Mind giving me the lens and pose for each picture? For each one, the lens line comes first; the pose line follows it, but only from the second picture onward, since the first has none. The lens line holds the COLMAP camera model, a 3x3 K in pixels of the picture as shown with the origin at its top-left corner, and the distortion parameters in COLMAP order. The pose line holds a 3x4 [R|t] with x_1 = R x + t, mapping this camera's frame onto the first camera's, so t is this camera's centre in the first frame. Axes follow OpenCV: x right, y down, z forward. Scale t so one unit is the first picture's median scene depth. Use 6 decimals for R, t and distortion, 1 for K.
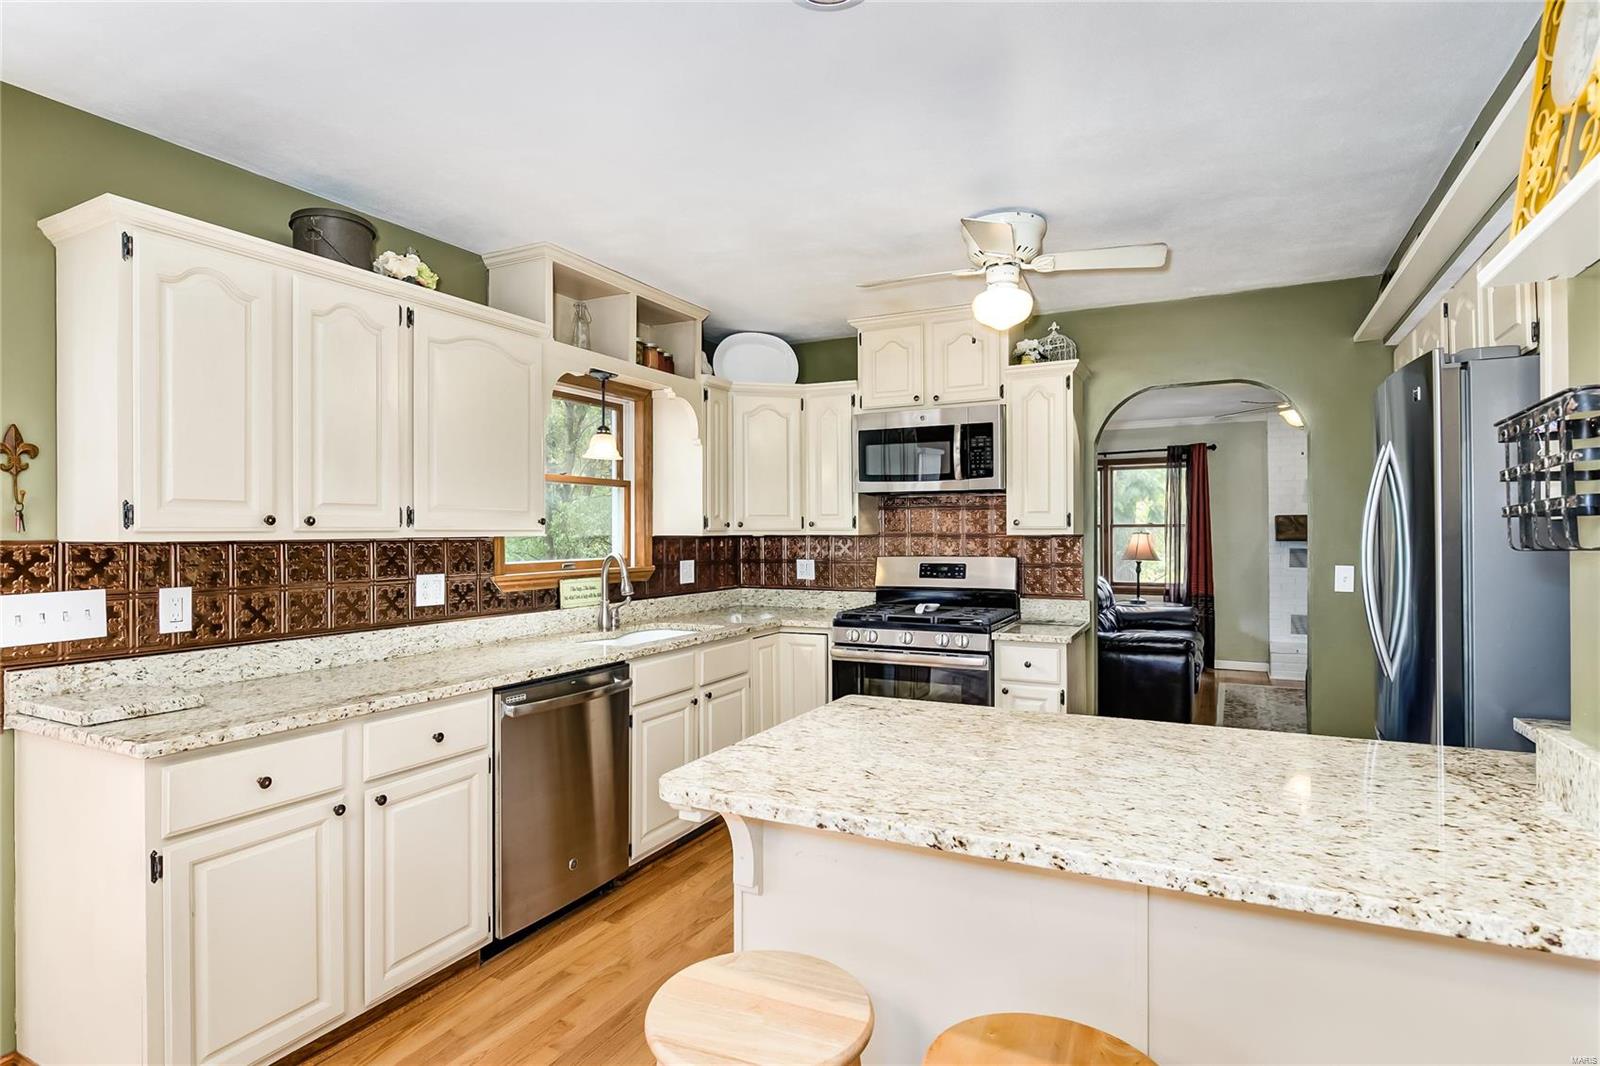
lens RADIAL K [[828.8, 0, 795.6], [0, 828.8, 535.9], [0, 0, 1]] dist [-0.003965, 0.000144]
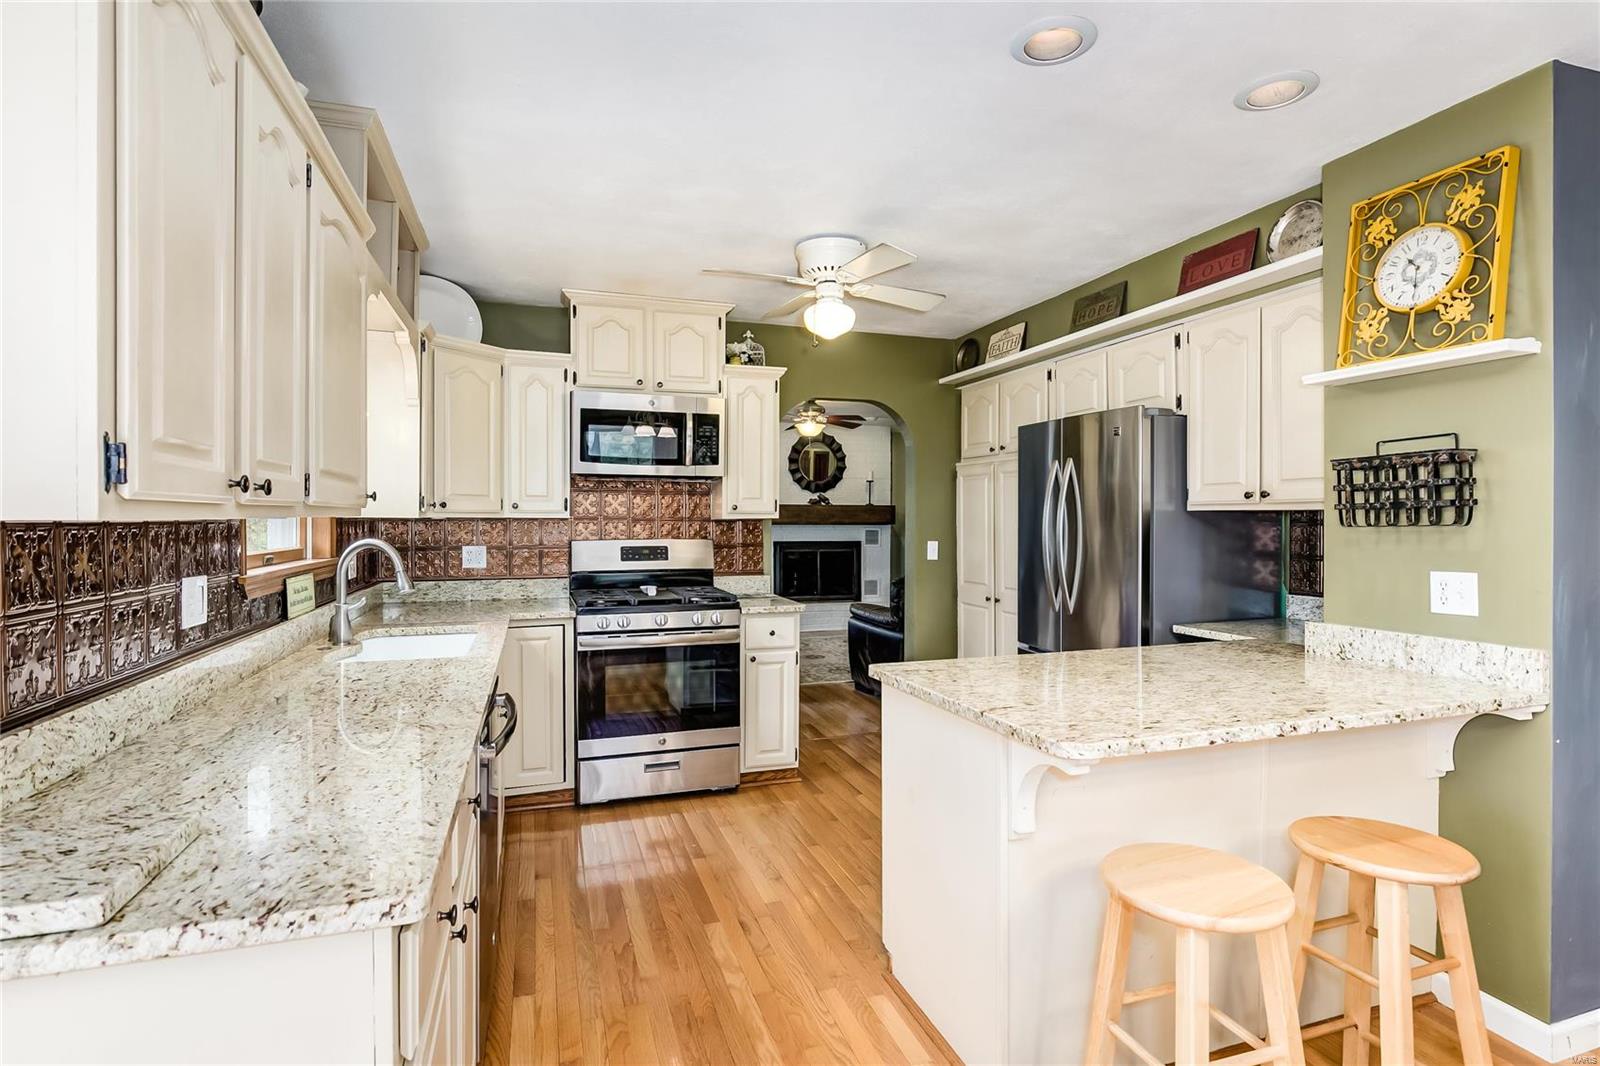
lens RADIAL K [[790.5, 0, 802.9], [0, 790.5, 525.3], [0, 0, 1]] dist [-0.002228, -0.000599]
pose [[0.697364, -0.000719, 0.716716, -0.424750], [-0.003079, 0.999987, 0.003999, 0.003383], [-0.716710, -0.004995, 0.697353, 0.198576]]
